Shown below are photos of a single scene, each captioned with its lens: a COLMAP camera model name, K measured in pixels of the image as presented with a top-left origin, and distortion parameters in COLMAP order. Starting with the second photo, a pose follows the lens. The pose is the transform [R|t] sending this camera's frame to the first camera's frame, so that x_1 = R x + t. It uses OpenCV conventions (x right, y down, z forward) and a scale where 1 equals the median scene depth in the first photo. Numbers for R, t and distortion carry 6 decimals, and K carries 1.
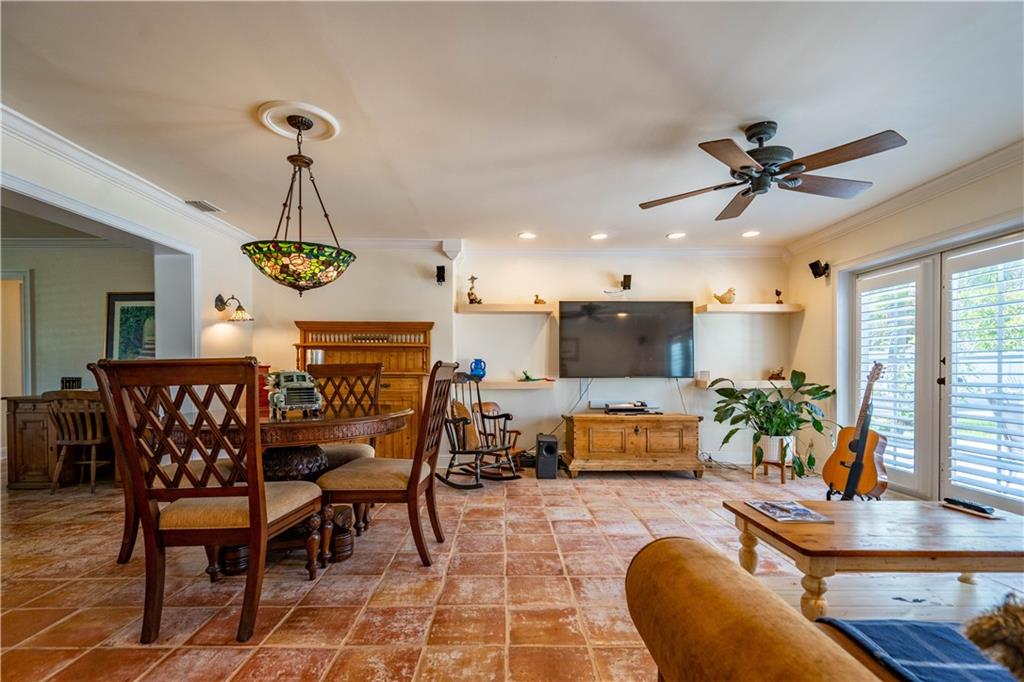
lens RADIAL K [[479.9, 0, 504.1], [0, 479.9, 368.0], [0, 0, 1]] dist [-0.002956, 0.003119]
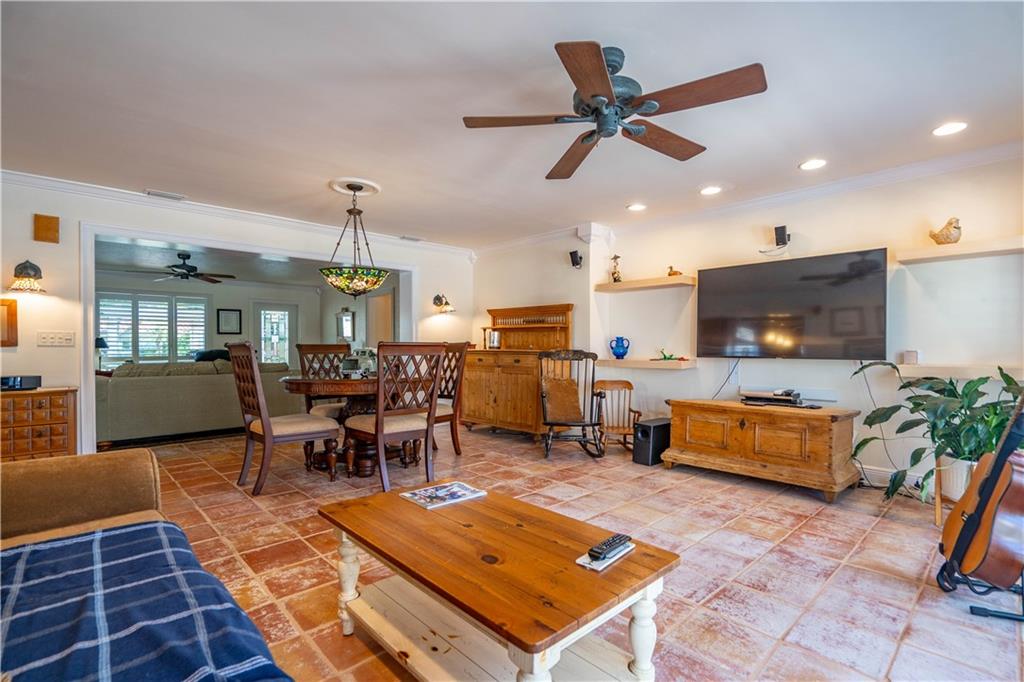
lens RADIAL K [[479.9, 0, 529.7], [0, 479.9, 342.3], [0, 0, 1]] dist [-0.002956, 0.003119]
pose [[0.697602, -0.004522, -0.716471, 0.598232], [0.001313, 0.999986, -0.005032, -0.003142], [0.716484, 0.002570, 0.697598, 0.186022]]
